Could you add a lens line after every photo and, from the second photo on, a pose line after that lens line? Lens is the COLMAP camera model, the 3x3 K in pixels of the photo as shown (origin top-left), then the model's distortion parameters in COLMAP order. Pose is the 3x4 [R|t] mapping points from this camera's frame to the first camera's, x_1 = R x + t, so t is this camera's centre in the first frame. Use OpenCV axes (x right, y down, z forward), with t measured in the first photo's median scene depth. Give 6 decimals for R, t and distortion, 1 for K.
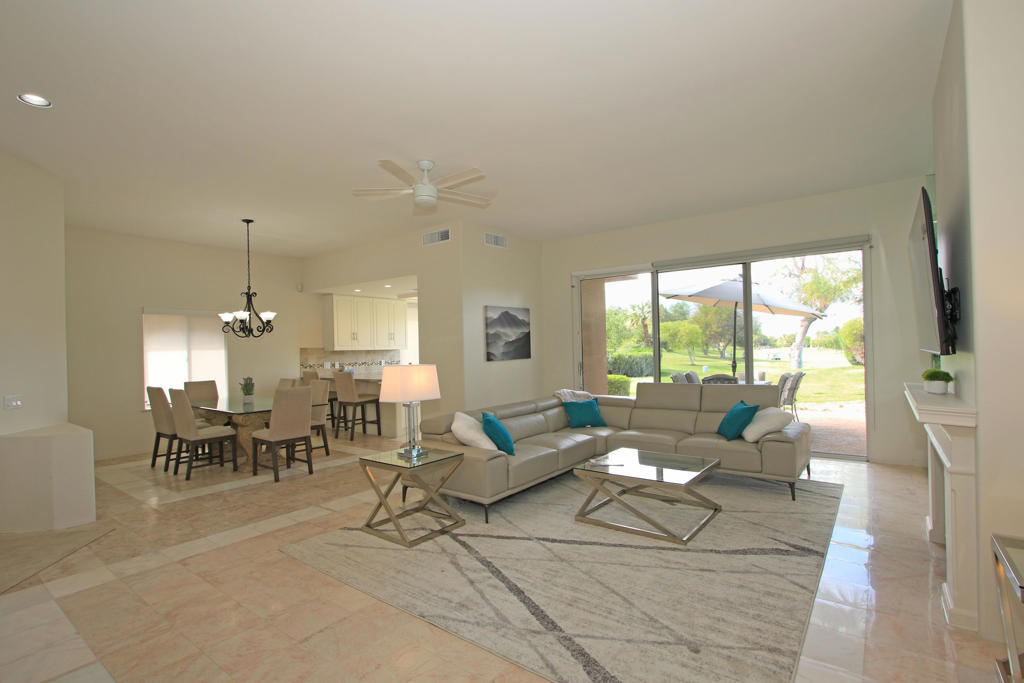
lens RADIAL K [[494.1, 0, 505.6], [0, 494.1, 348.2], [0, 0, 1]] dist [-0.010741, -0.000532]
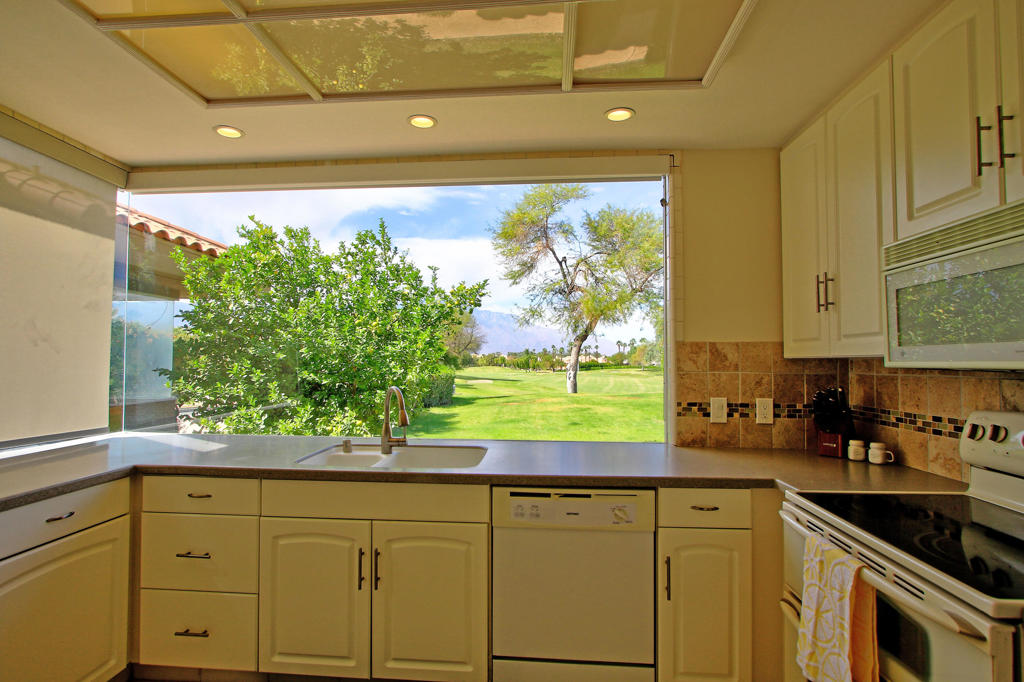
lens RADIAL K [[494.1, 0, 501.7], [0, 494.1, 349.0], [0, 0, 1]] dist [-0.010741, -0.000532]
pose [[0.844134, 0.040637, 0.534590, -0.138956], [-0.024877, 0.999018, -0.036659, 0.004107], [-0.535555, 0.017646, 0.844316, 1.395780]]
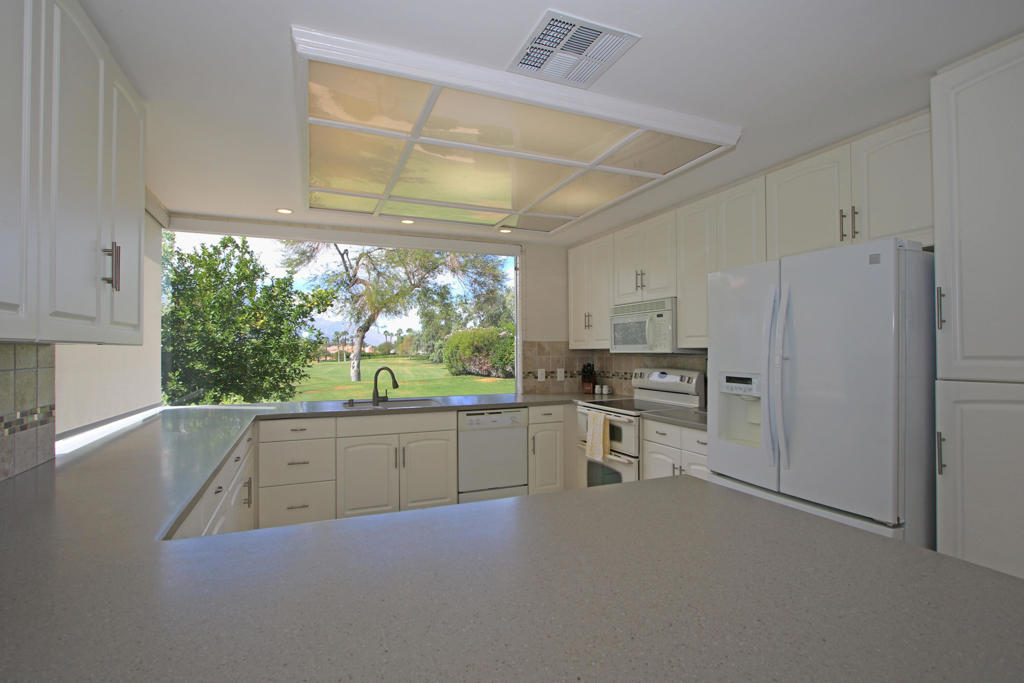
lens RADIAL K [[494.1, 0, 496.1], [0, 494.1, 344.9], [0, 0, 1]] dist [-0.010741, -0.000532]
pose [[0.521170, 0.031984, 0.852853, -0.497348], [-0.008982, 0.999448, -0.031994, 0.011688], [-0.853406, 0.009014, 0.521169, 1.283409]]
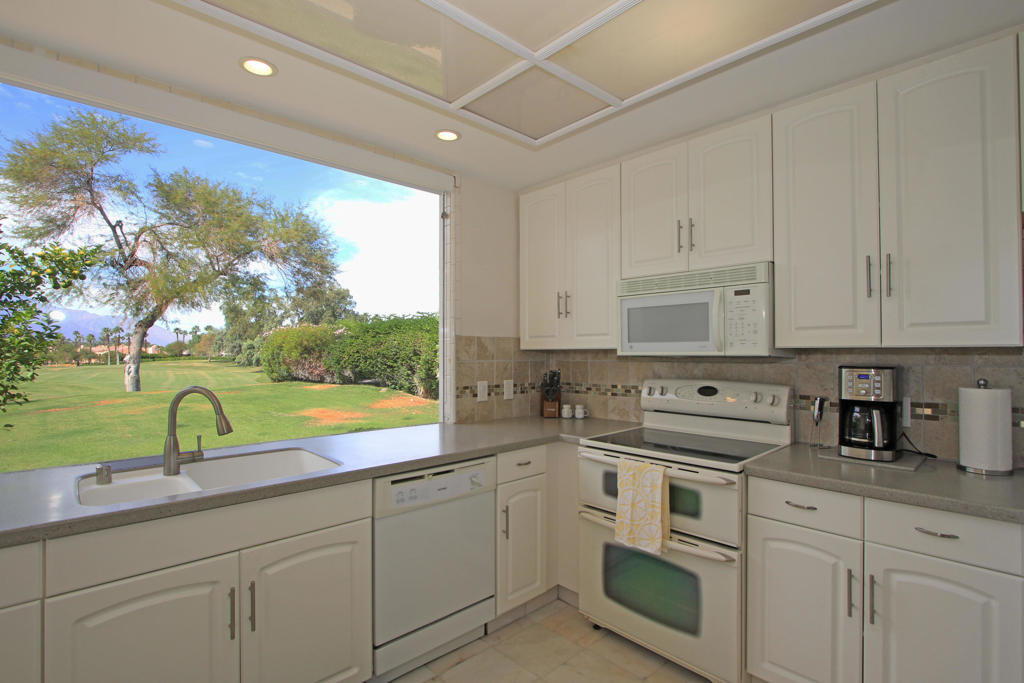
lens RADIAL K [[494.1, 0, 507.2], [0, 494.1, 347.0], [0, 0, 1]] dist [-0.010741, -0.000532]
pose [[0.174941, 0.033503, 0.984009, -0.264452], [-0.003716, 0.999436, -0.033368, 0.006443], [-0.984572, 0.002181, 0.174966, 1.524329]]
